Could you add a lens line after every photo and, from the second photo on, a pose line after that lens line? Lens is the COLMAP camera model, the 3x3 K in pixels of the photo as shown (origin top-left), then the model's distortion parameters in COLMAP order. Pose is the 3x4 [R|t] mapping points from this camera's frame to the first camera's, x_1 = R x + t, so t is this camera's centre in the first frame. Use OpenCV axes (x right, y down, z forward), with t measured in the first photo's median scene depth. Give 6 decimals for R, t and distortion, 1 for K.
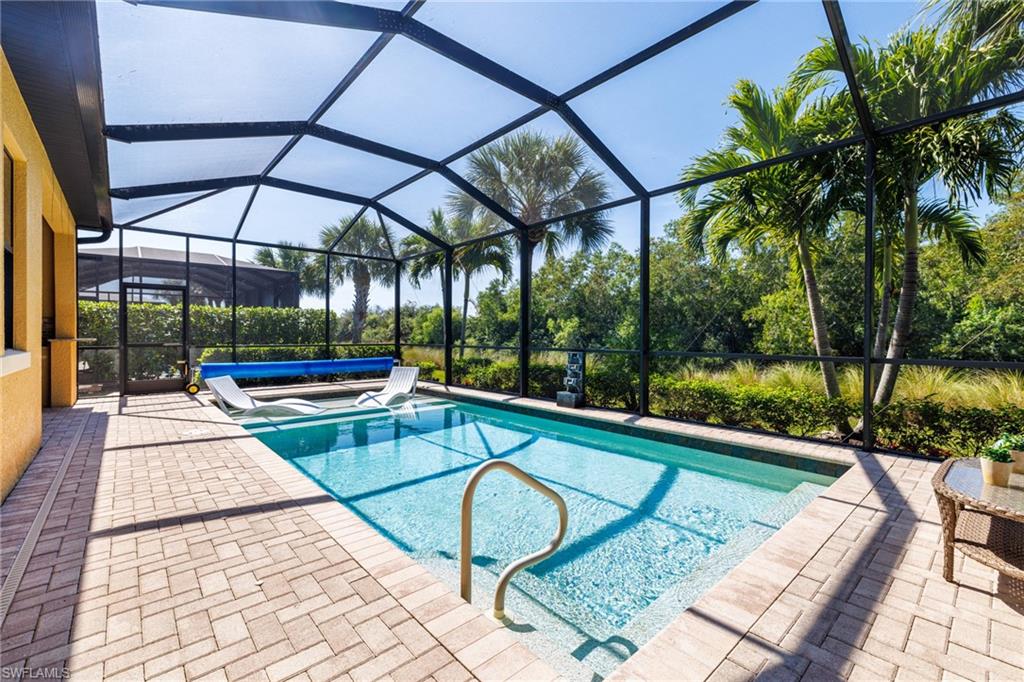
lens RADIAL K [[440.1, 0, 515.2], [0, 440.1, 341.5], [0, 0, 1]] dist [0.000042, 0.000939]
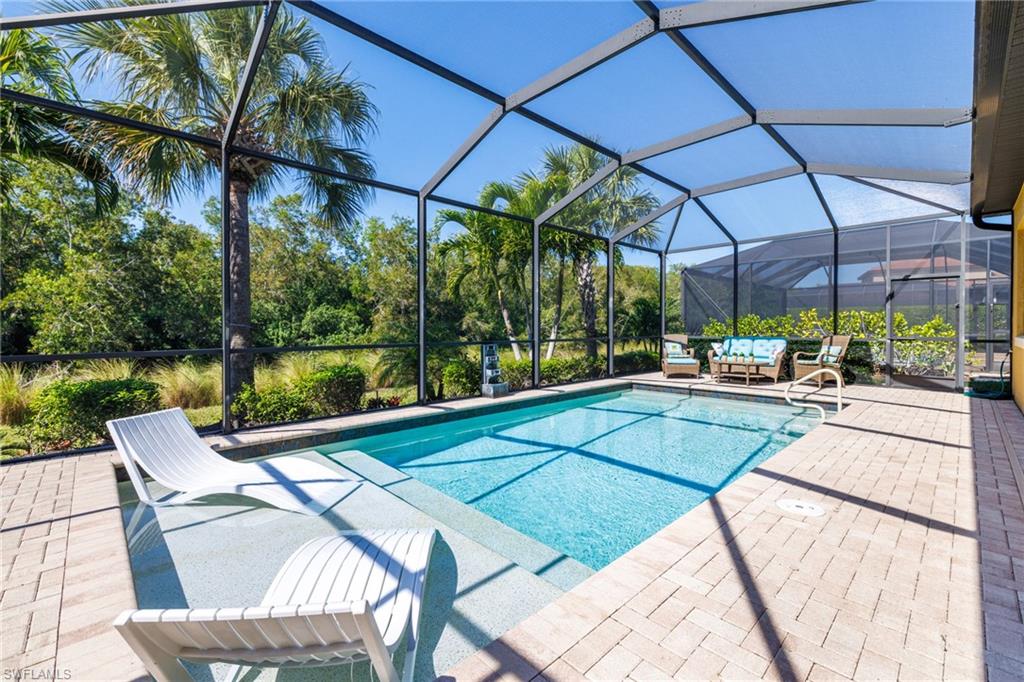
lens RADIAL K [[440.1, 0, 509.6], [0, 440.1, 336.9], [0, 0, 1]] dist [0.000042, 0.000939]
pose [[-0.031873, -0.022058, 0.999248, -0.900044], [0.019972, 0.999543, 0.022702, -0.016572], [-0.999292, 0.020680, -0.031418, 0.974124]]
